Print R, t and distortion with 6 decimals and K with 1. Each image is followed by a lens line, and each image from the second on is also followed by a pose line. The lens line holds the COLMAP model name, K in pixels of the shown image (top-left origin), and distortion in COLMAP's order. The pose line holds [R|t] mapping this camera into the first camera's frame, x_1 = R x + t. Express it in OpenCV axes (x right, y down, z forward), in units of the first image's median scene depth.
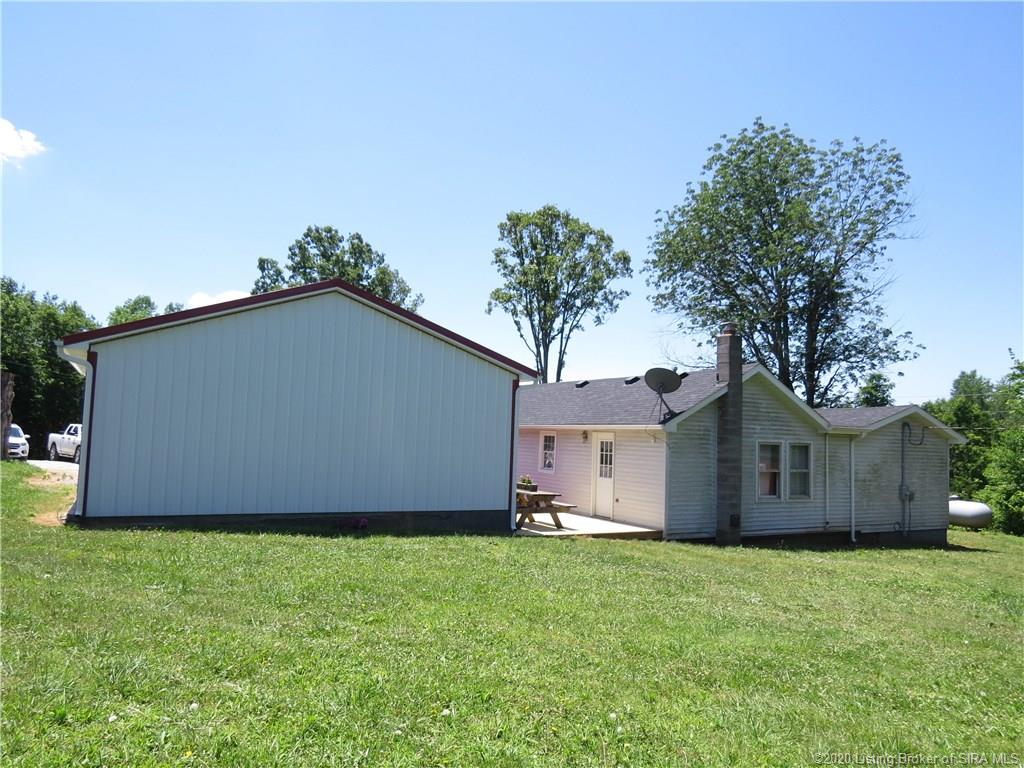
lens RADIAL K [[777.6, 0, 512.0], [0, 777.6, 384.0], [0, 0, 1]] dist [0.005907, -0.004973]
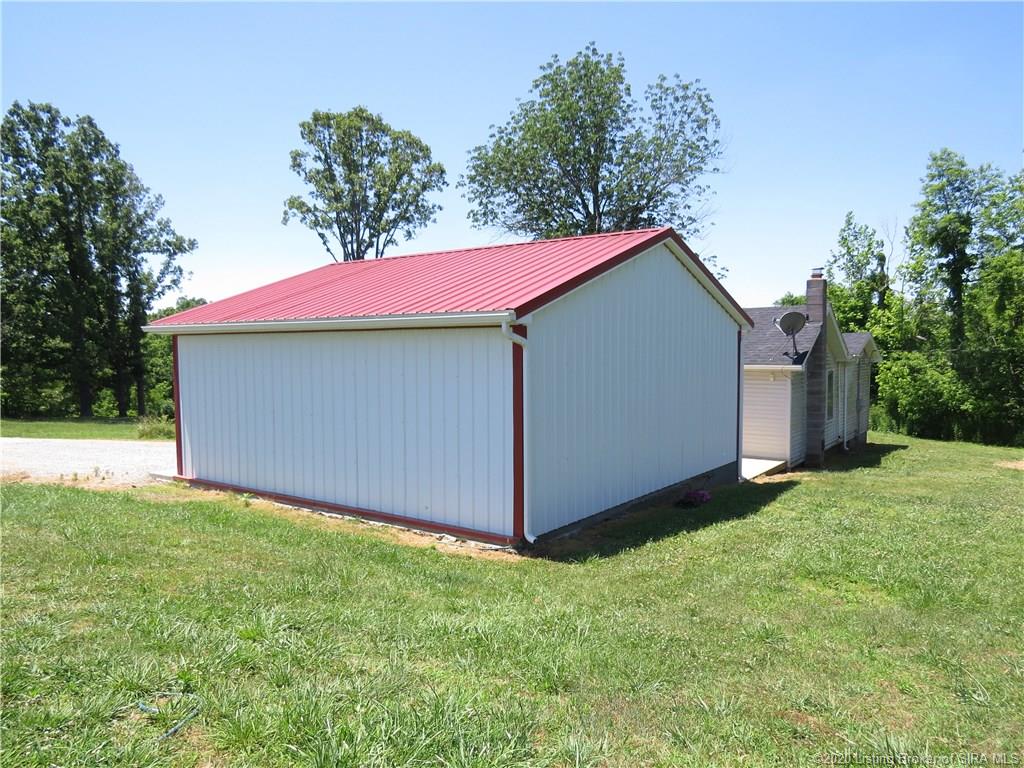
lens RADIAL K [[773.3, 0, 512.0], [0, 773.3, 384.0], [0, 0, 1]] dist [-0.010098, 0.002140]
pose [[0.897105, -0.059780, 0.437755, -0.207967], [0.005000, 0.992114, 0.125237, -0.018702], [-0.441790, -0.110162, 0.890329, 0.074459]]
